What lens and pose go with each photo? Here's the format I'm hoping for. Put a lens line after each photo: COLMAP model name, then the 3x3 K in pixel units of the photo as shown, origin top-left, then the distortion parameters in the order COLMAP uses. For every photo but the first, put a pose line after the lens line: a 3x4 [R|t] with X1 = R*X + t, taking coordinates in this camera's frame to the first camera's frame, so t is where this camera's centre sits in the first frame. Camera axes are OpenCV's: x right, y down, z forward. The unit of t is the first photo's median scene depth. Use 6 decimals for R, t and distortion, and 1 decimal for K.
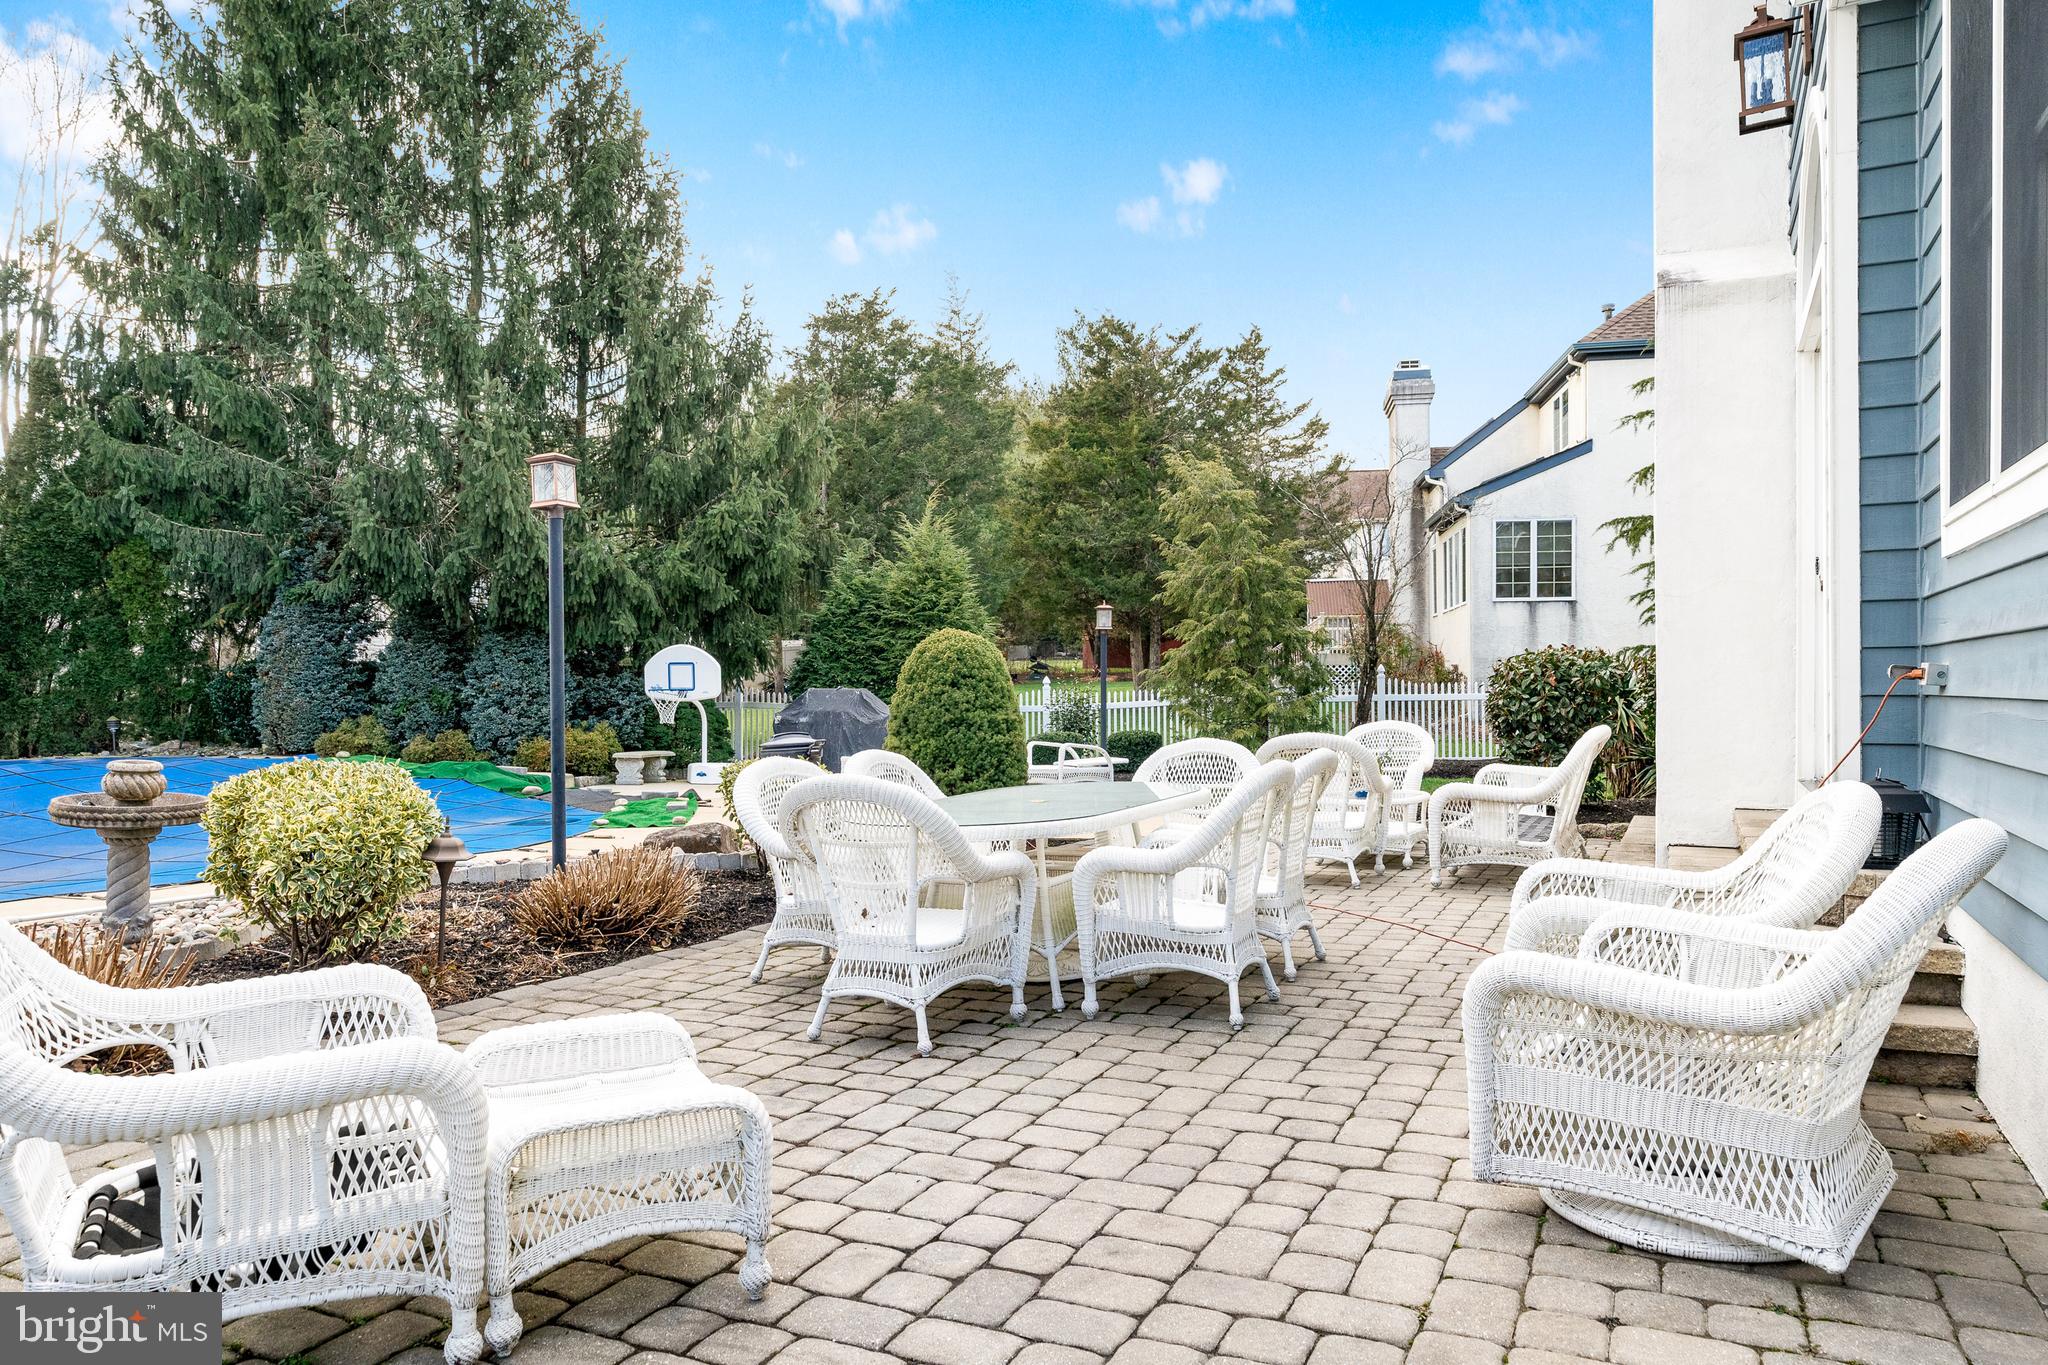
lens RADIAL K [[1274.0, 0, 1024.0], [0, 1274.0, 682.5], [0, 0, 1]] dist [-0.002305, -0.000140]
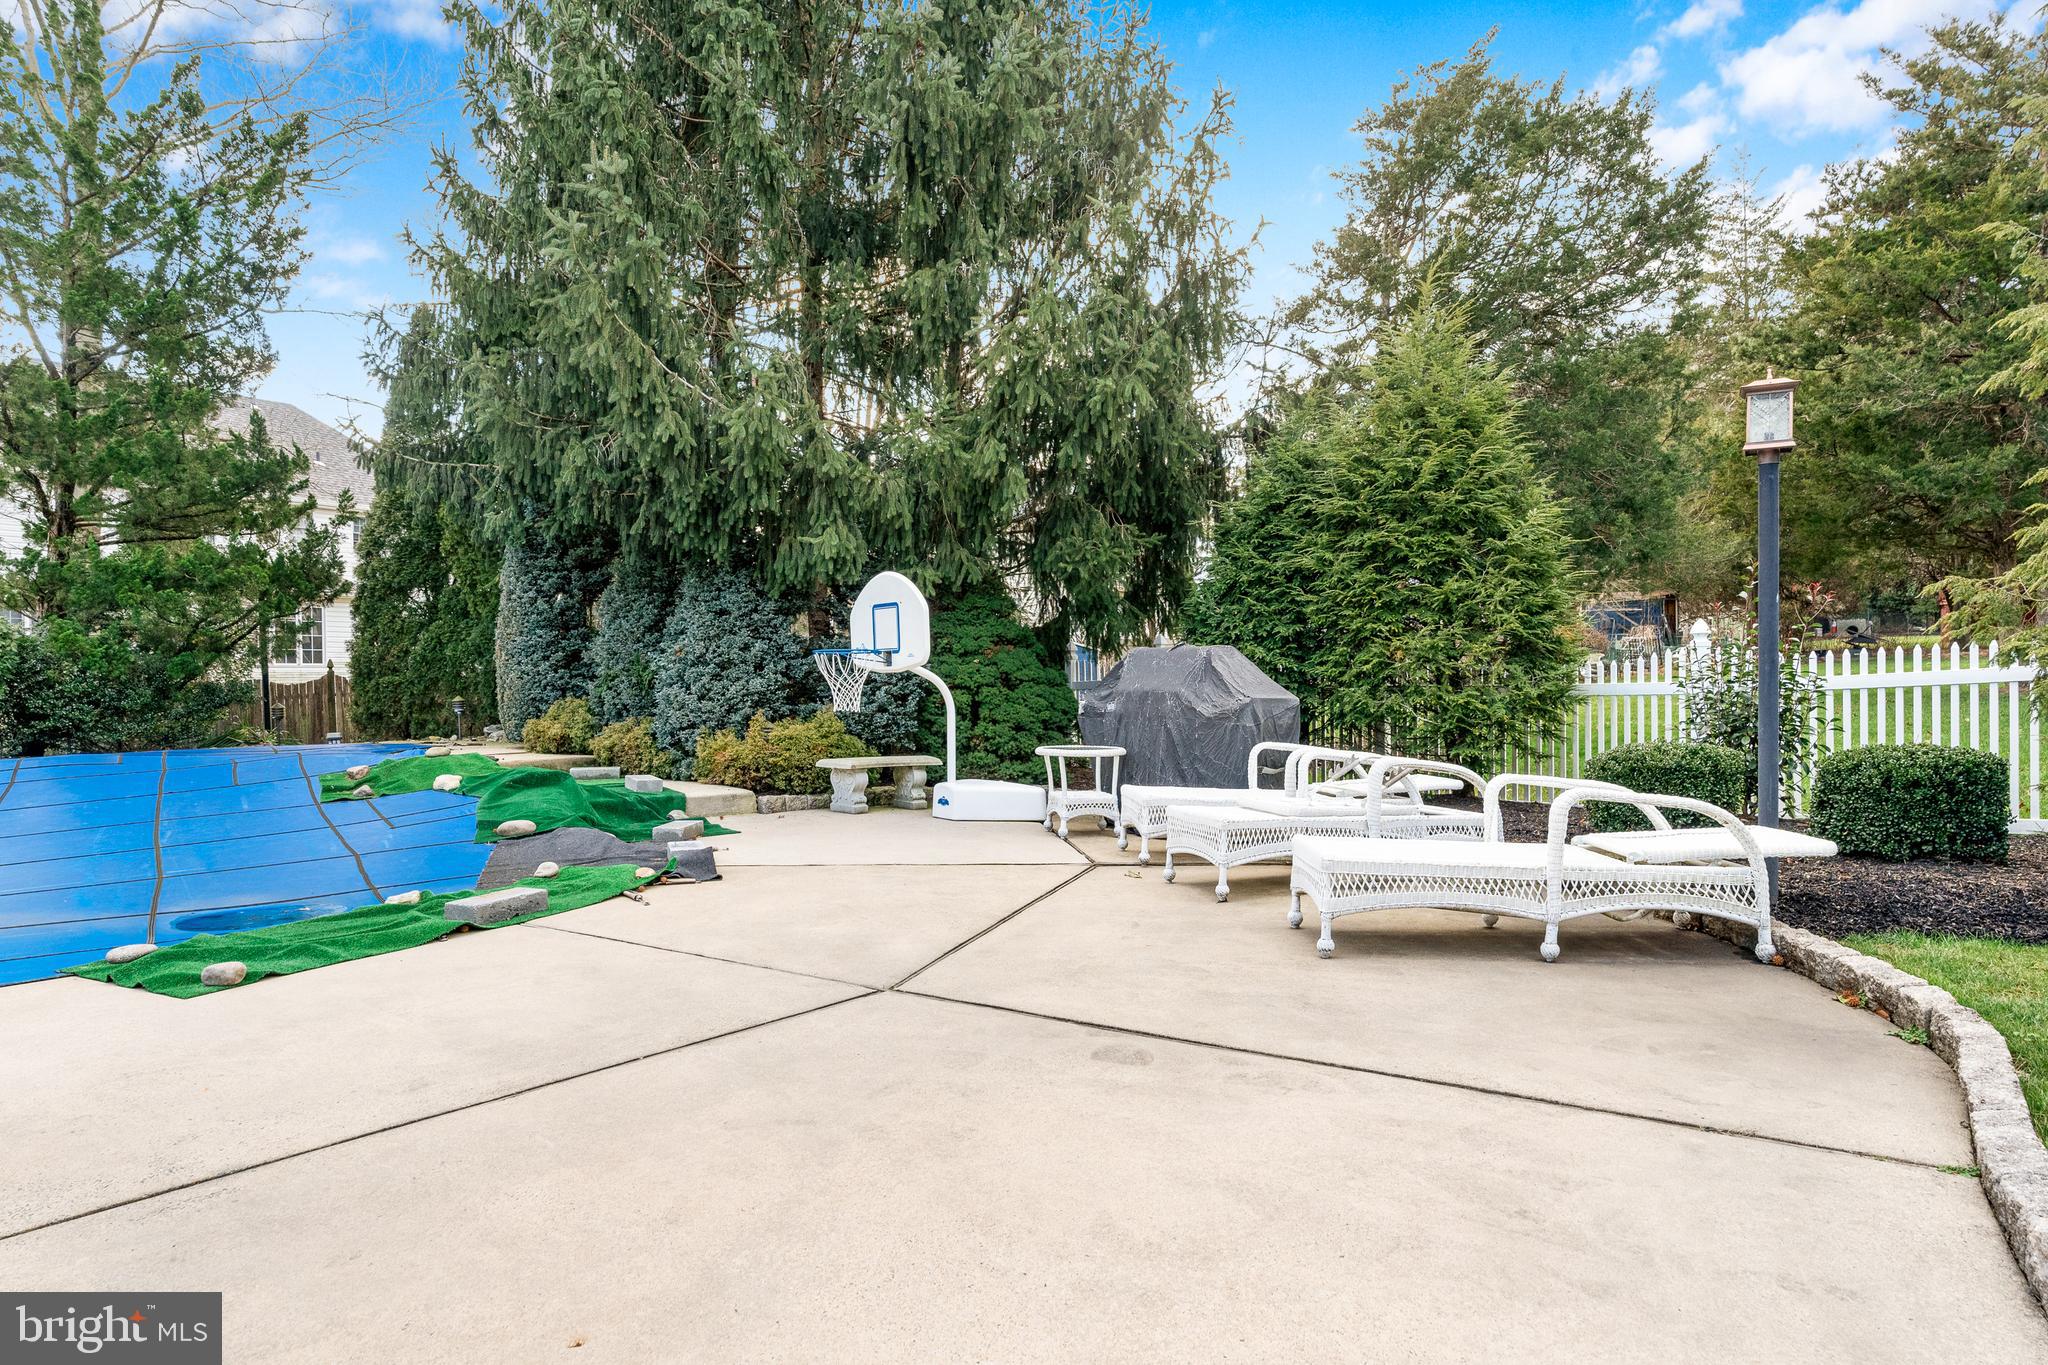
lens RADIAL K [[1142.0, 0, 1024.0], [0, 1142.0, 682.5], [0, 0, 1]] dist [-0.001408, 0.001198]
pose [[0.798032, -0.003764, -0.602603, 0.083786], [0.009048, 0.999943, 0.005736, 0.016528], [0.602547, -0.010030, 0.798020, 0.617431]]
